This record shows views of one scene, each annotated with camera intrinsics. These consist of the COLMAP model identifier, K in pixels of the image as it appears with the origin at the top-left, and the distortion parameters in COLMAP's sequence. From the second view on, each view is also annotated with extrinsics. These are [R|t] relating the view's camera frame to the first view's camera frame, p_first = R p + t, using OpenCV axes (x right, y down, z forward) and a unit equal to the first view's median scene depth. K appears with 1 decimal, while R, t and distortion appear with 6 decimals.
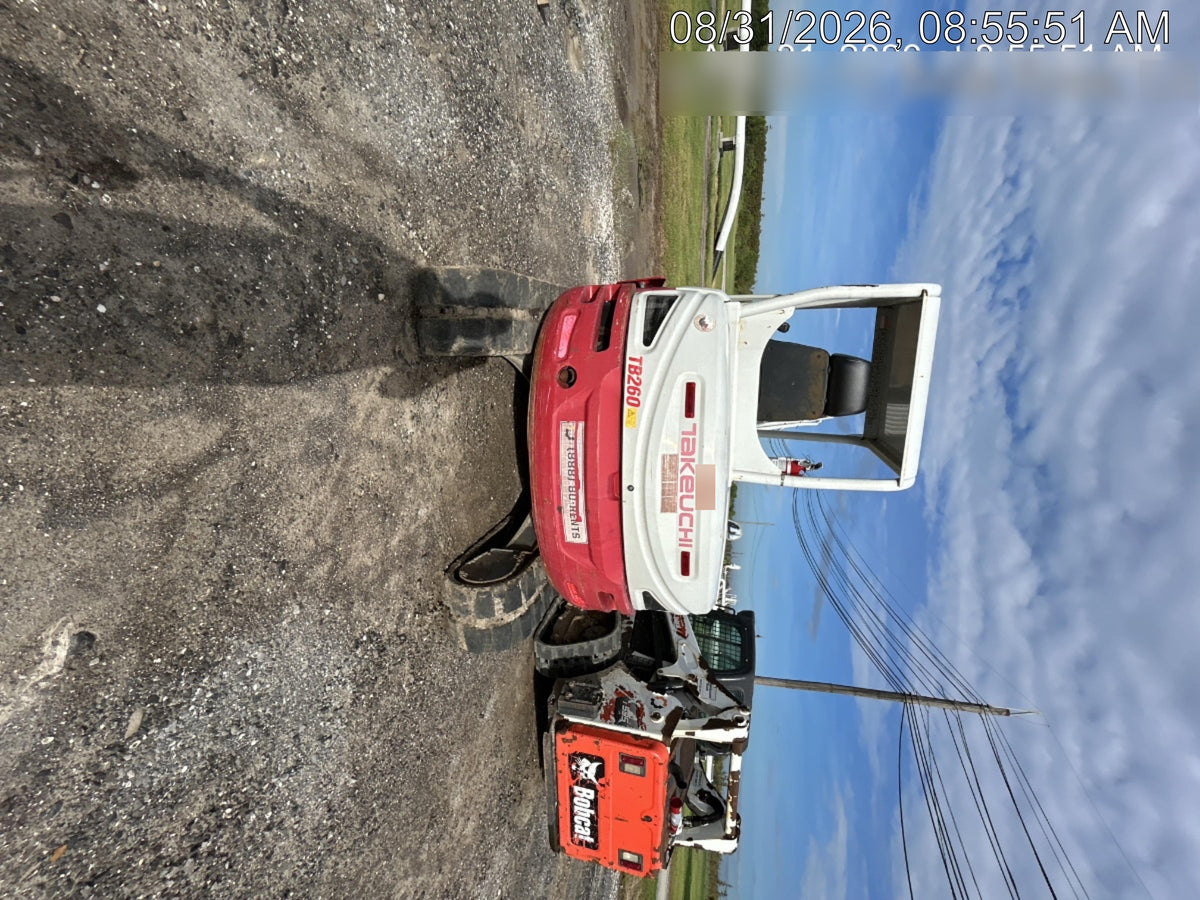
lens RADIAL K [[477.2, 0, 597.8], [0, 477.2, 455.8], [0, 0, 1]] dist [-0.000513, -0.000192]
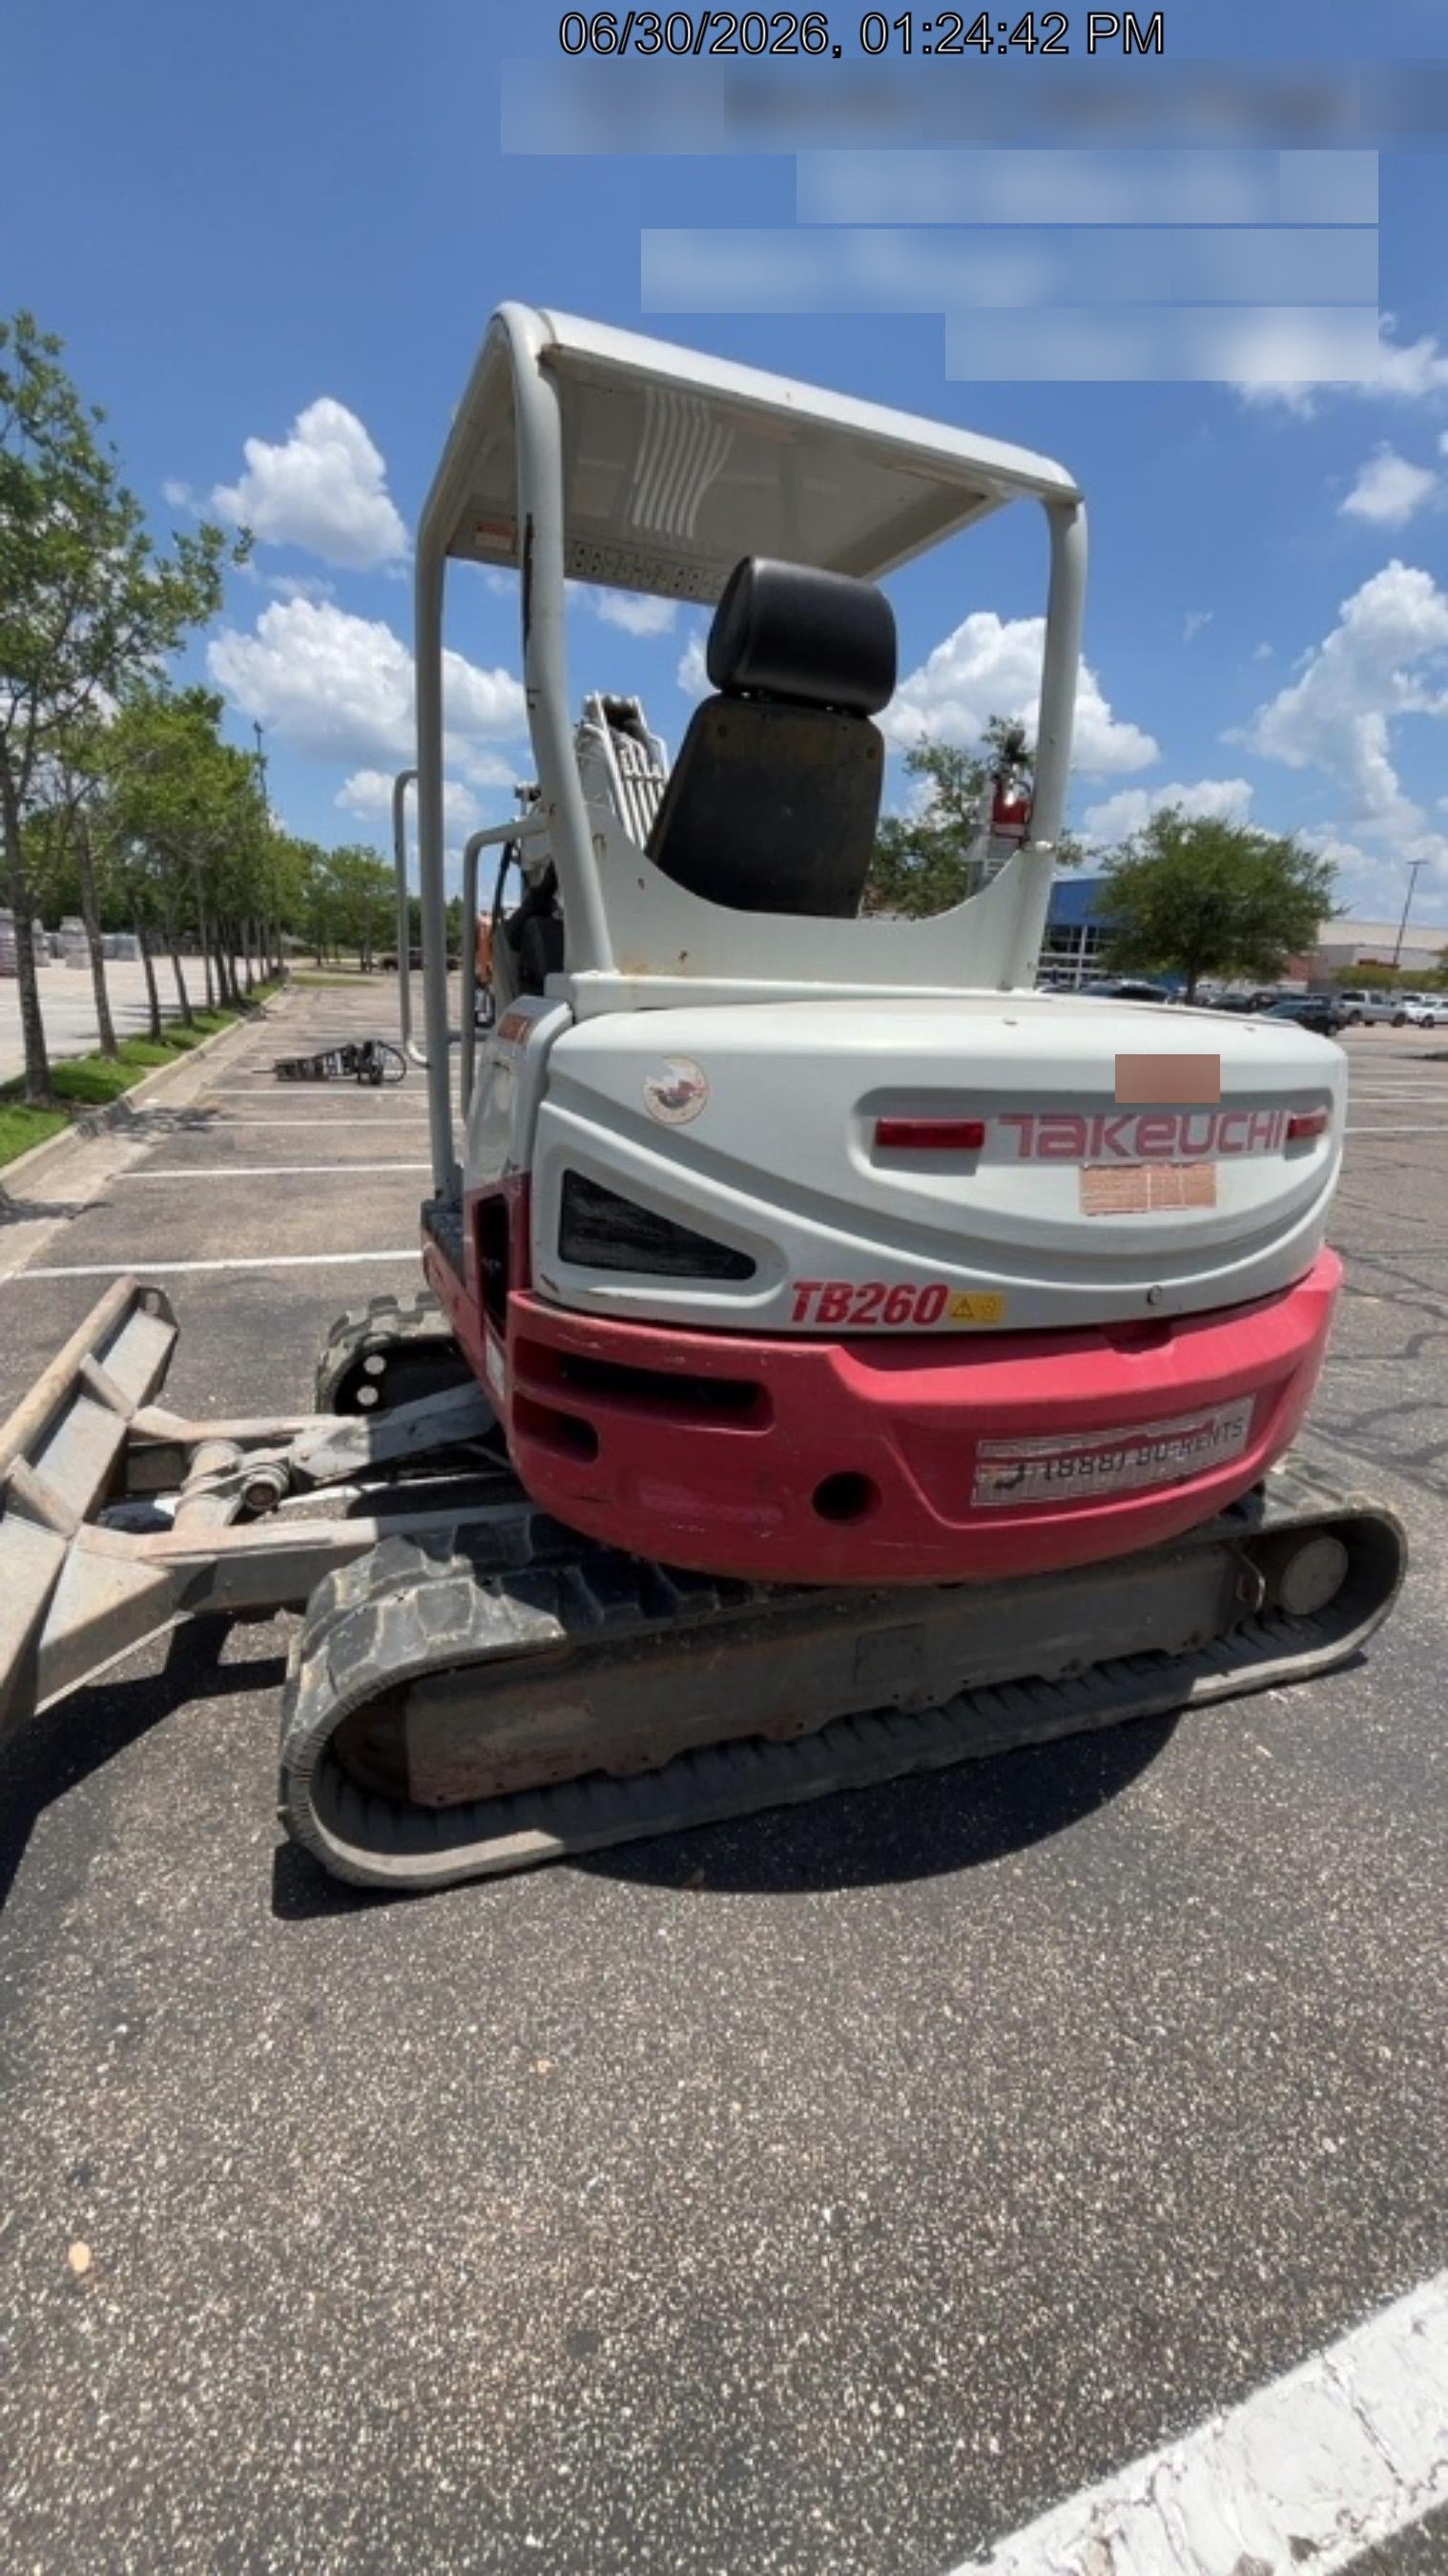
lens RADIAL K [[999.7, 0, 728.1], [0, 999.7, 1295.8], [0, 0, 1]] dist [-0.001928, 0.000097]
pose [[-0.041300, -0.997136, -0.063350, 0.127771], [0.987248, -0.050482, 0.150972, -0.350967], [-0.153738, -0.056307, 0.986506, 0.326168]]
